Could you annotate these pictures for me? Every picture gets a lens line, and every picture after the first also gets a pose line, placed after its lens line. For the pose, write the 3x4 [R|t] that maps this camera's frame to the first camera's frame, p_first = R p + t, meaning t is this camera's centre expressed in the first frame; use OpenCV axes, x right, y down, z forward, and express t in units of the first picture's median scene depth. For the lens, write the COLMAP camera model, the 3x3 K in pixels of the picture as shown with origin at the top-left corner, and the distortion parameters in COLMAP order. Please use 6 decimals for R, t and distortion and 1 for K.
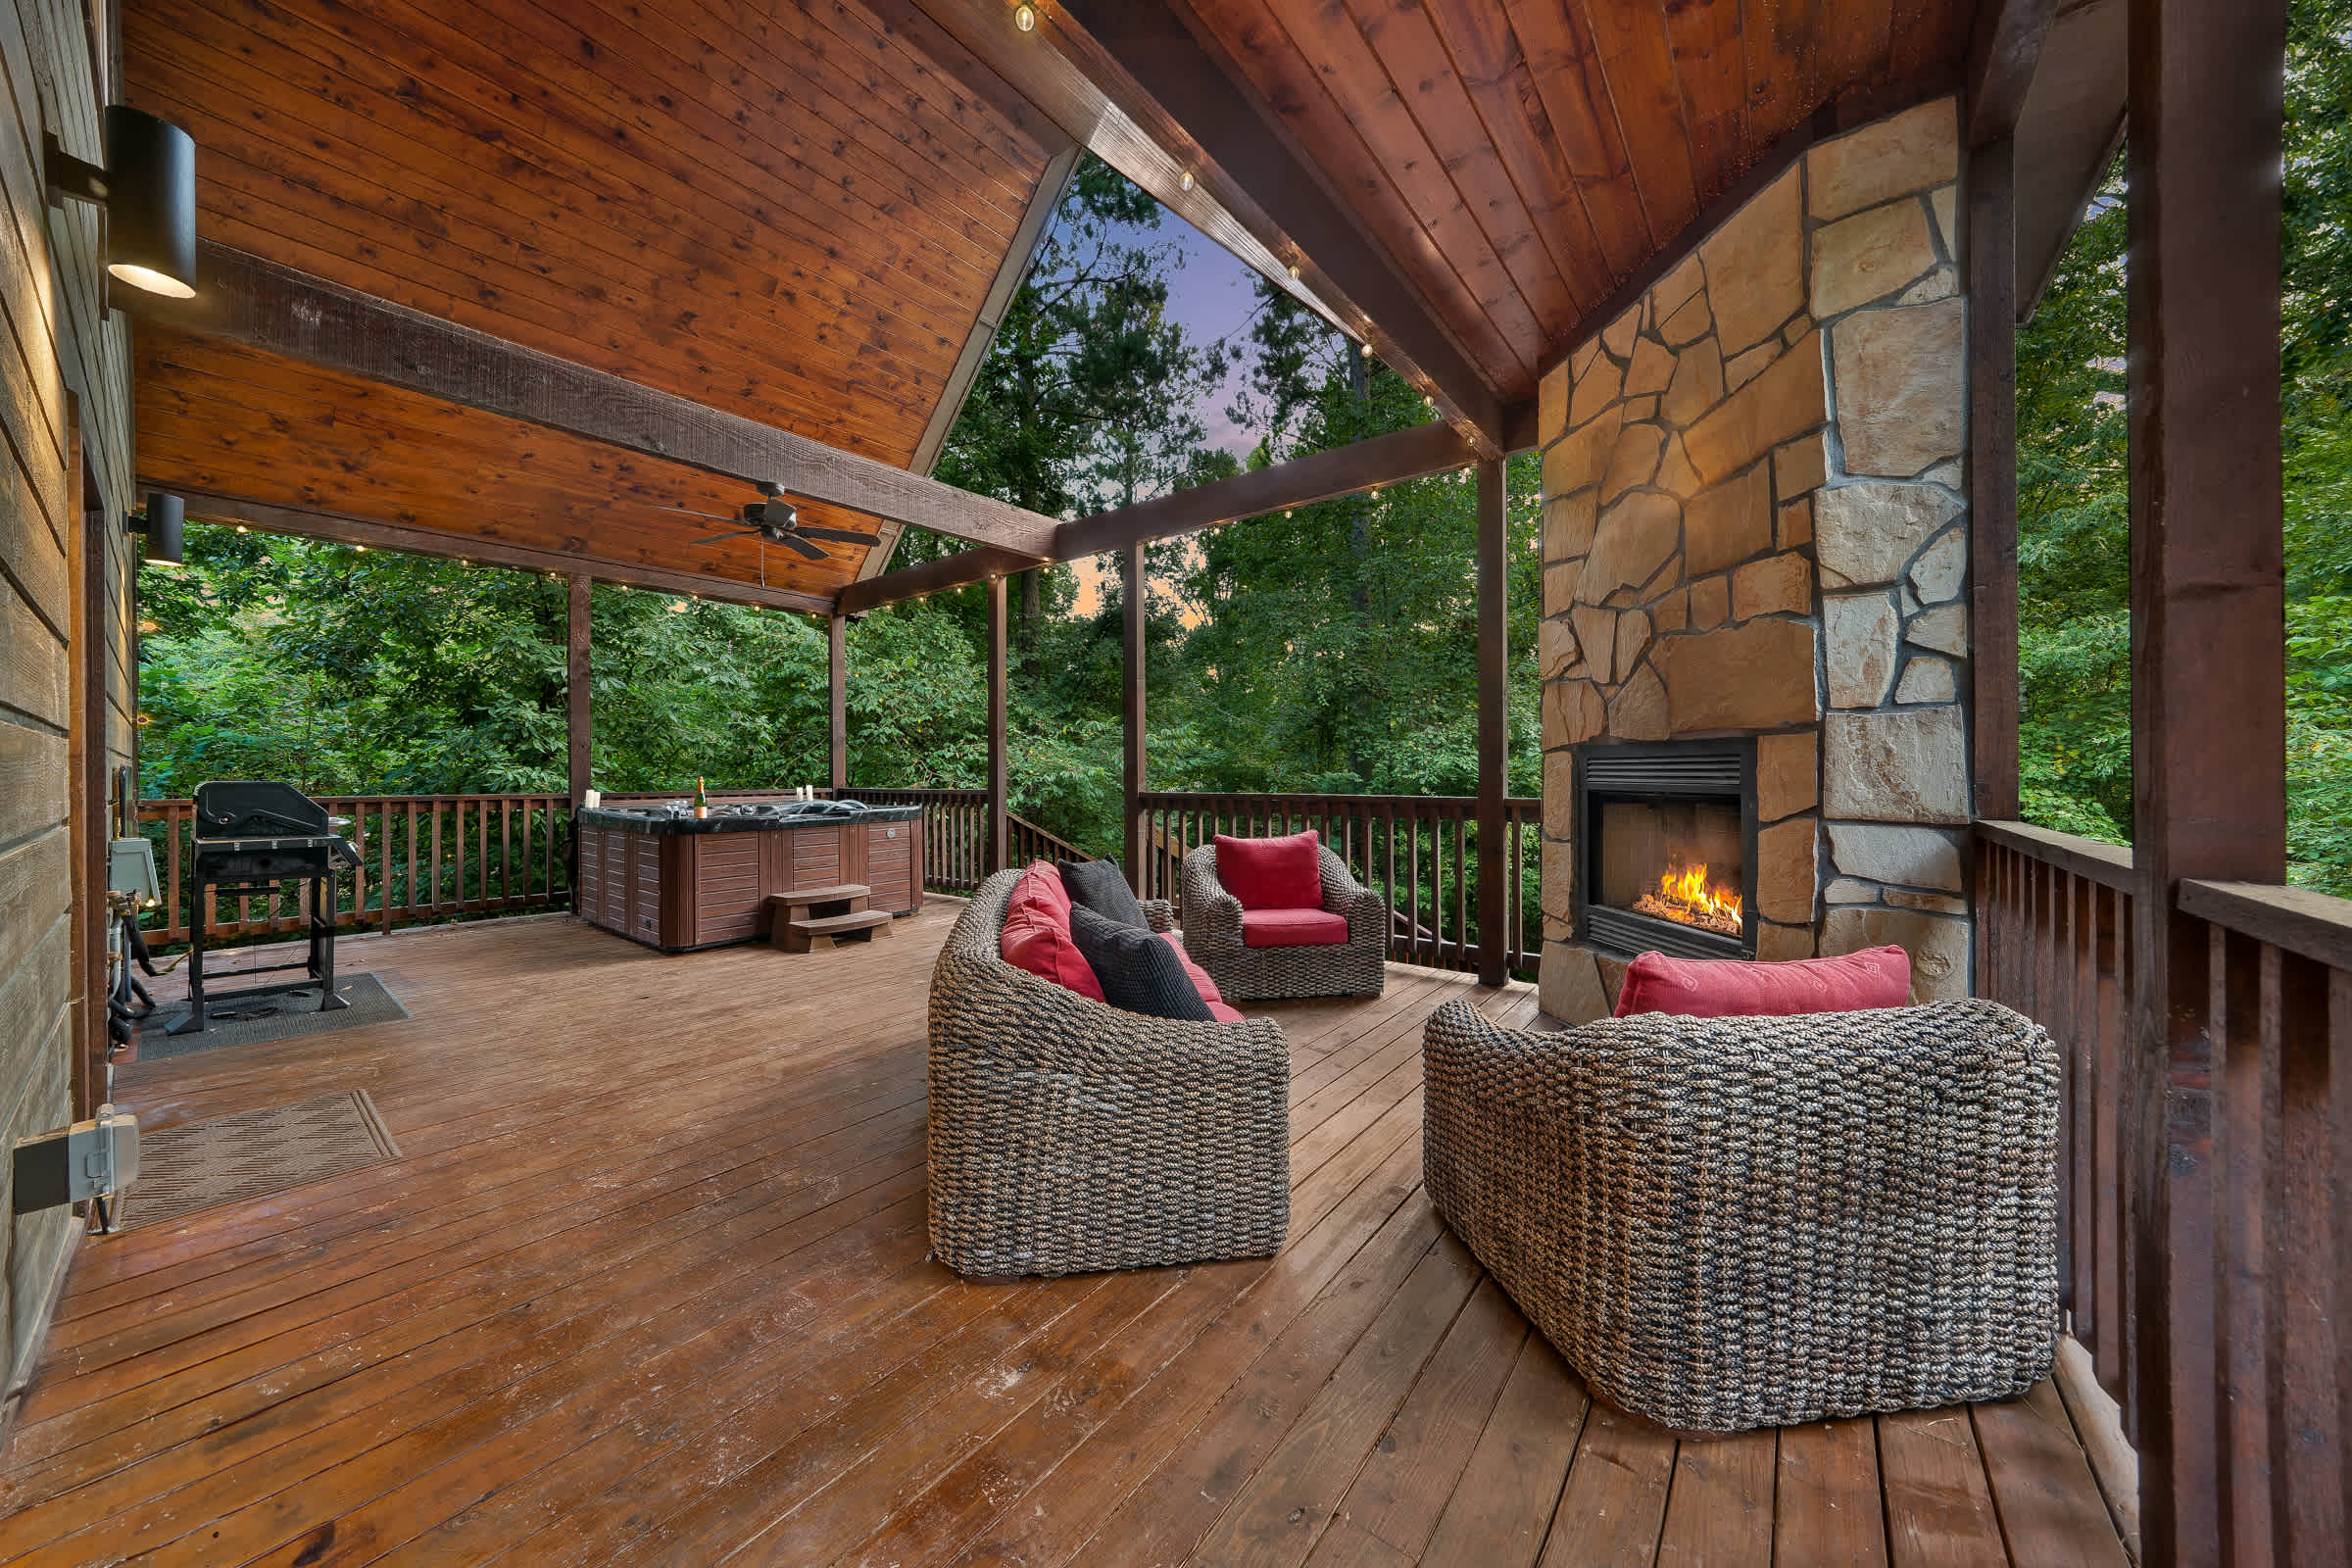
lens RADIAL K [[791.5, 0, 1173.2], [0, 791.5, 768.3], [0, 0, 1]] dist [-0.006949, 0.000095]
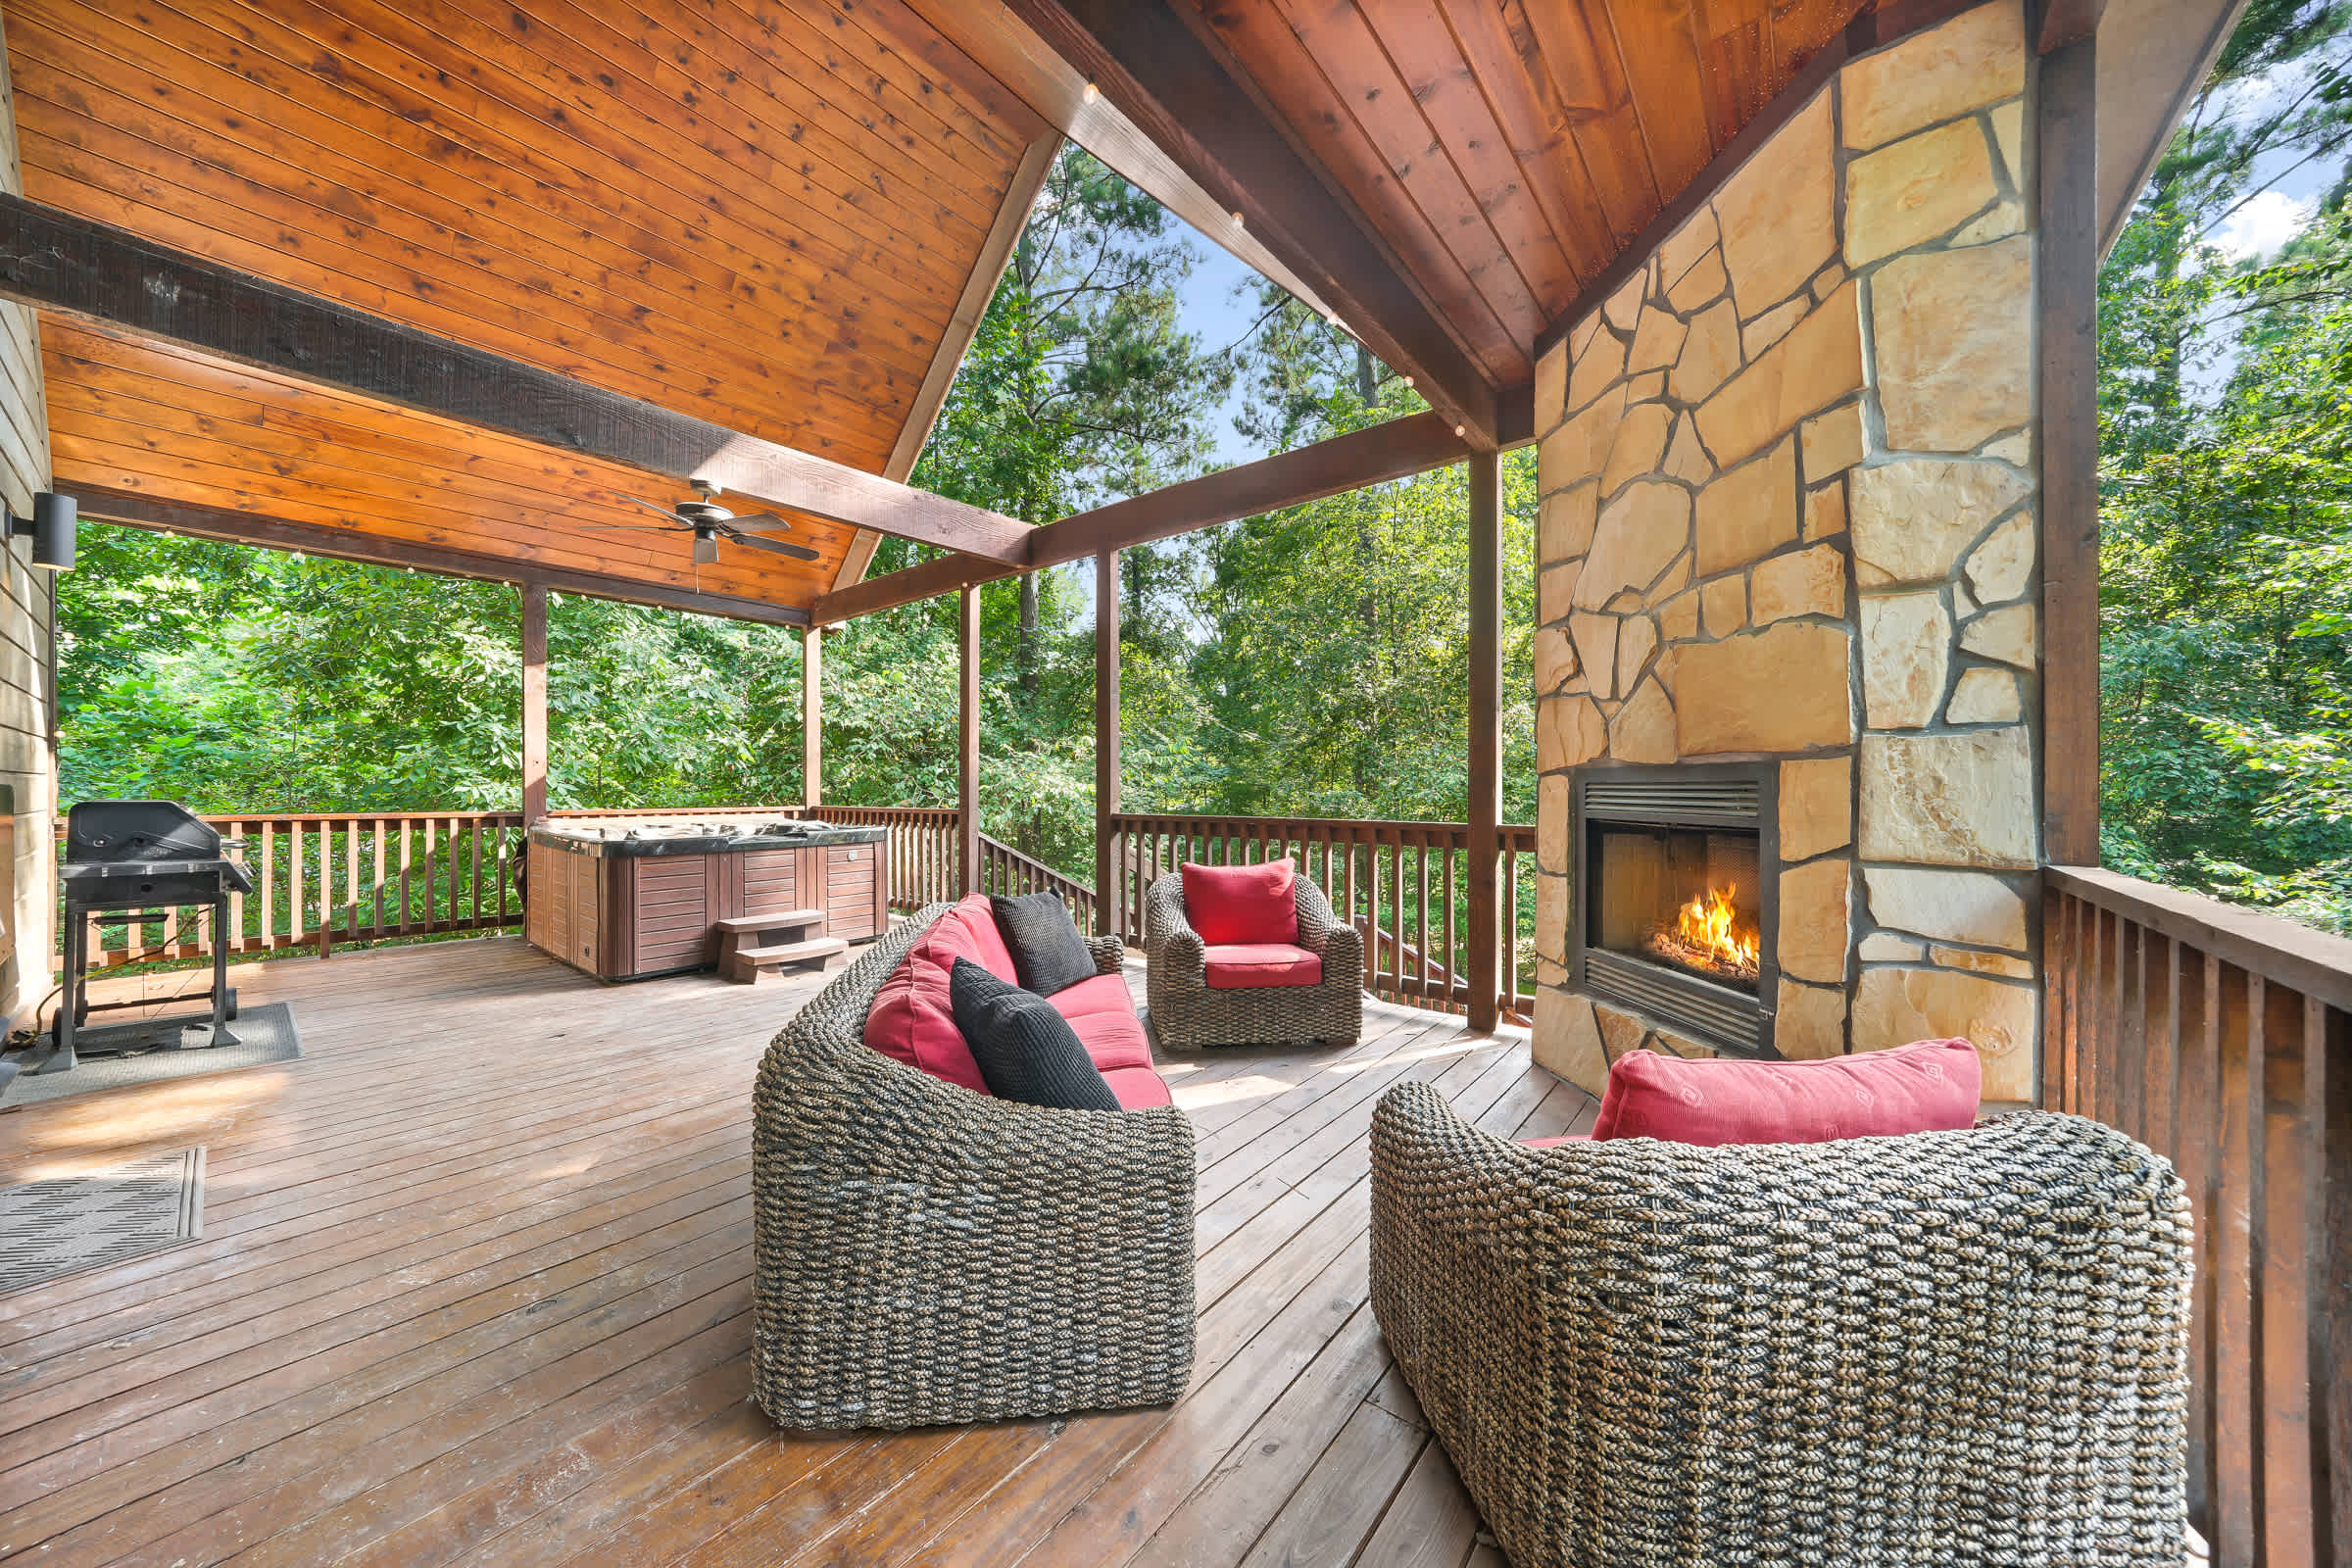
lens RADIAL K [[794.2, 0, 1169.8], [0, 794.2, 784.9], [0, 0, 1]] dist [-0.016648, 0.002702]
pose [[0.999845, 0.004443, -0.017038, 0.085192], [-0.004411, 0.999988, 0.001889, -0.011971], [0.017046, -0.001813, 0.999853, 0.122045]]
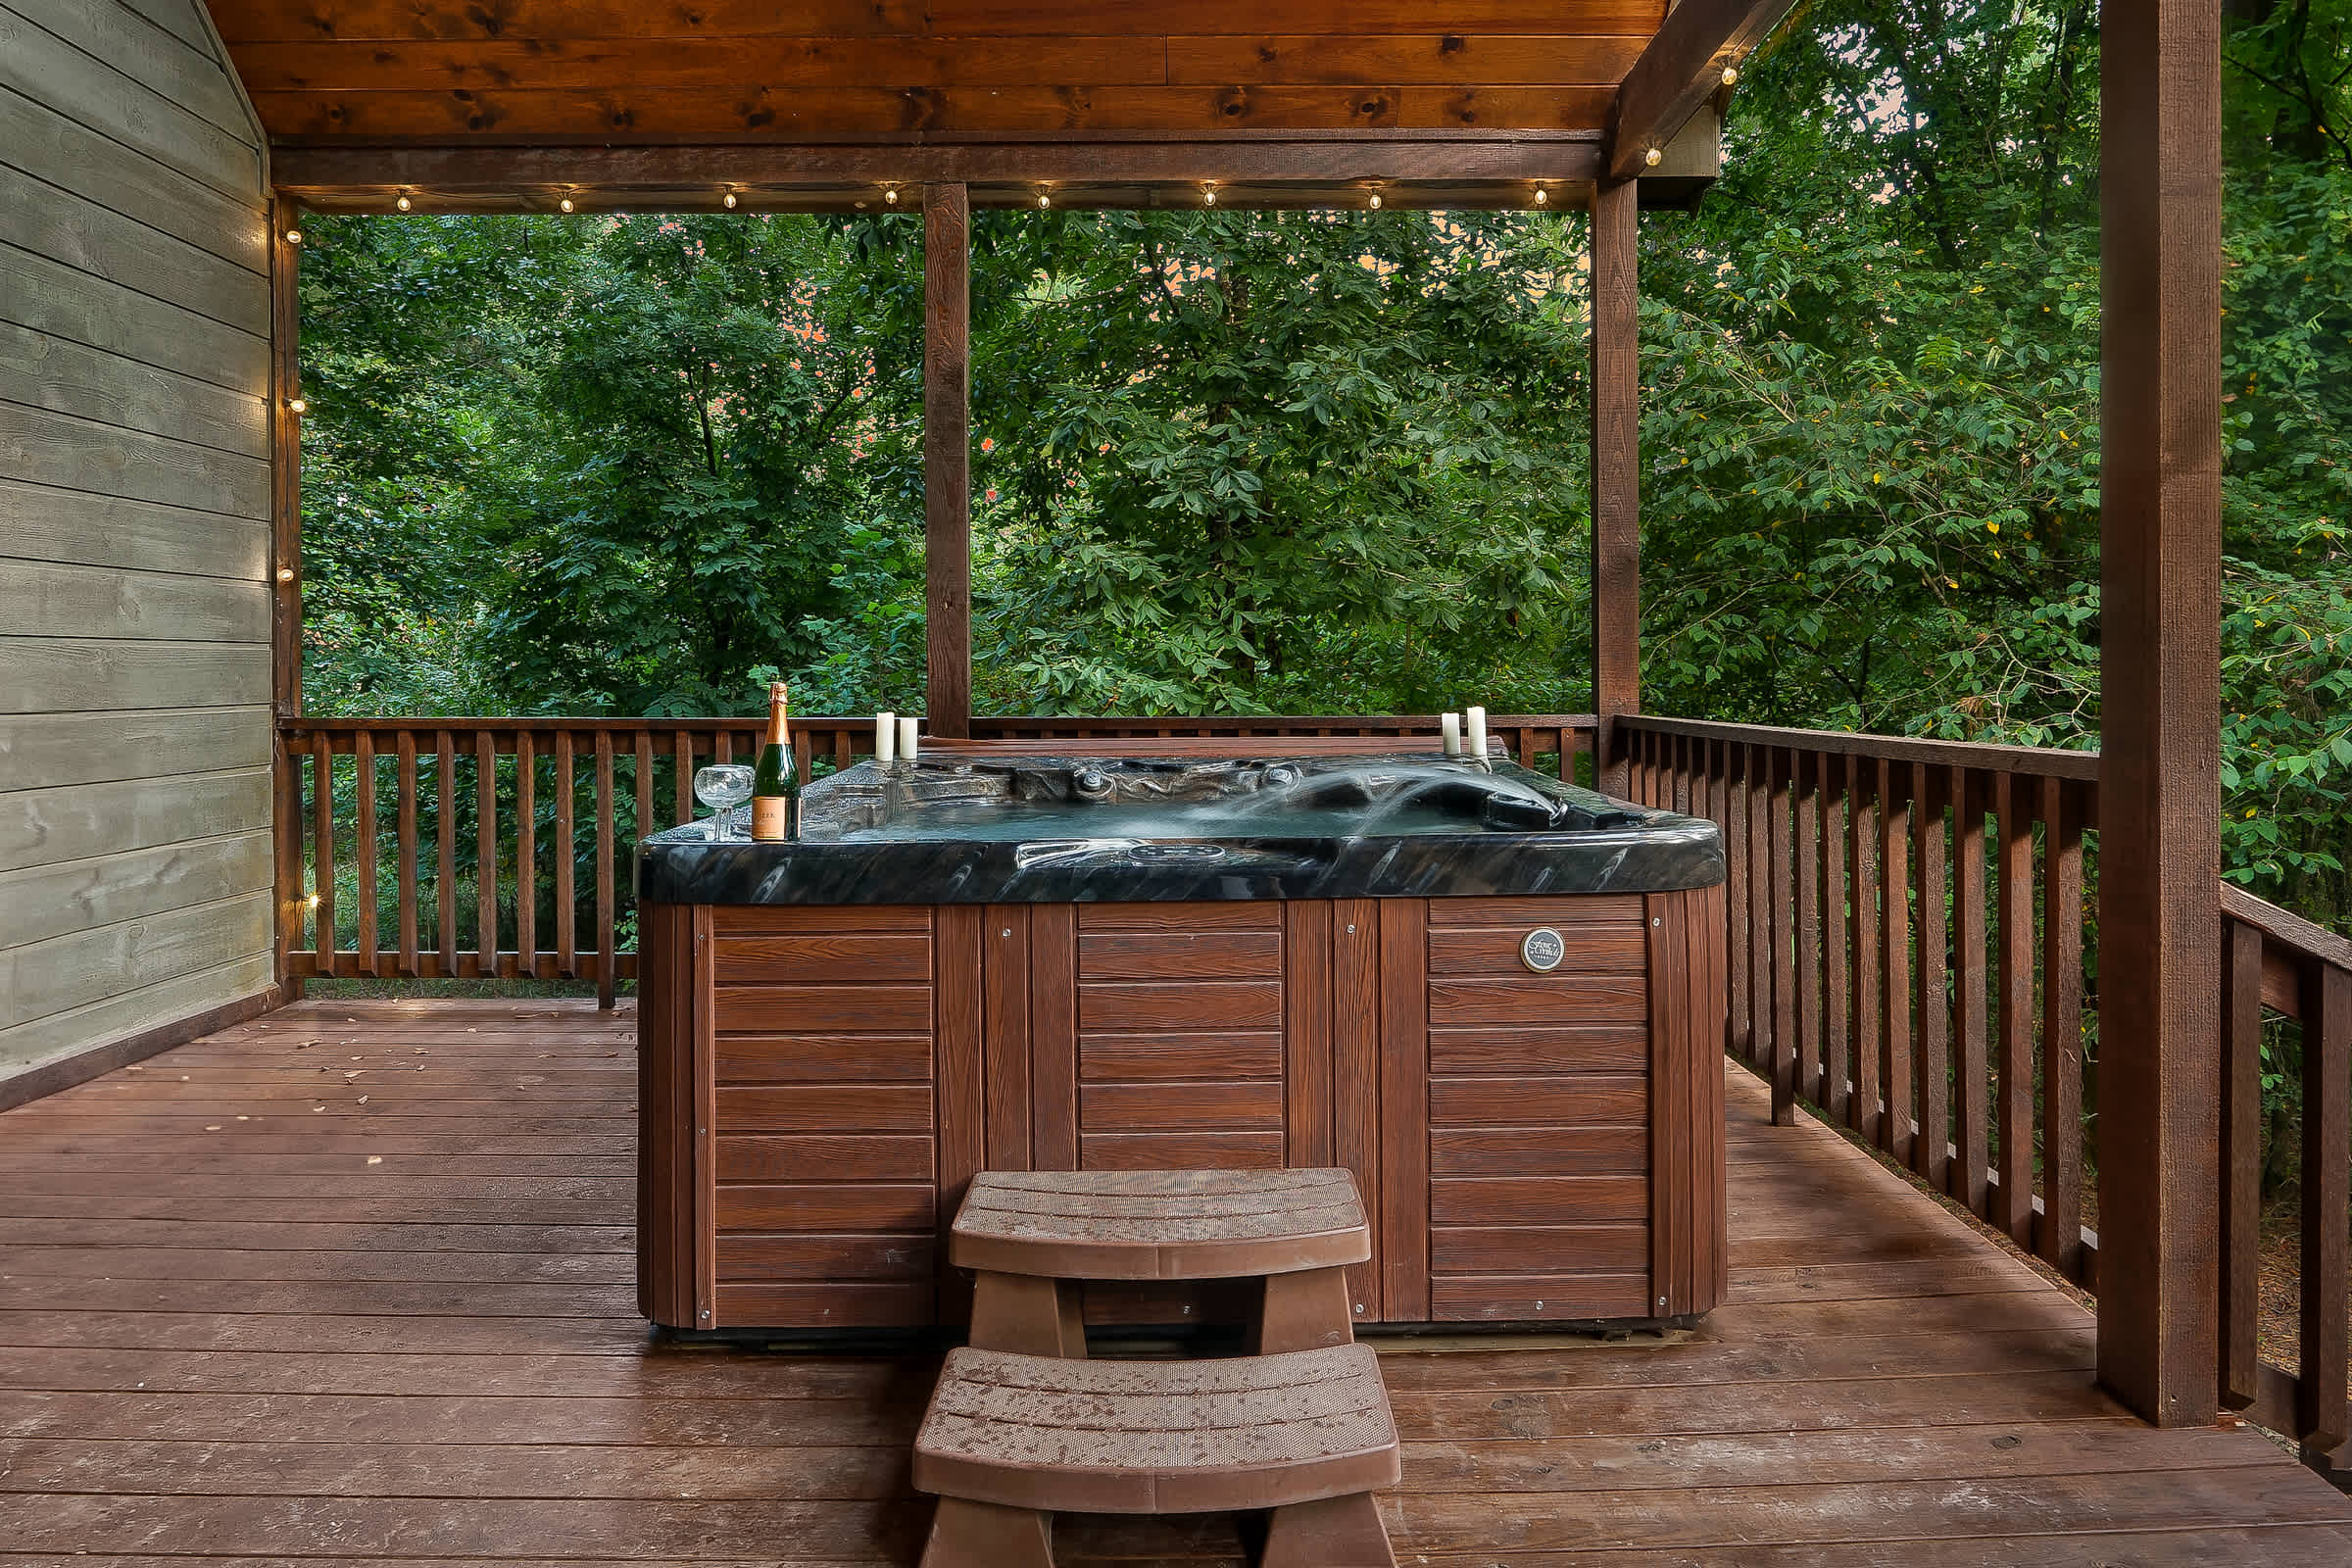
lens RADIAL K [[1367.2, 0, 1180.8], [0, 1367.2, 677.4], [0, 0, 1]] dist [-0.000781, -0.000011]
pose [[0.618971, 0.002233, -0.785411, -0.269543], [0.006497, 0.999947, 0.007963, 0.012624], [0.785387, -0.010032, 0.618924, 1.489258]]
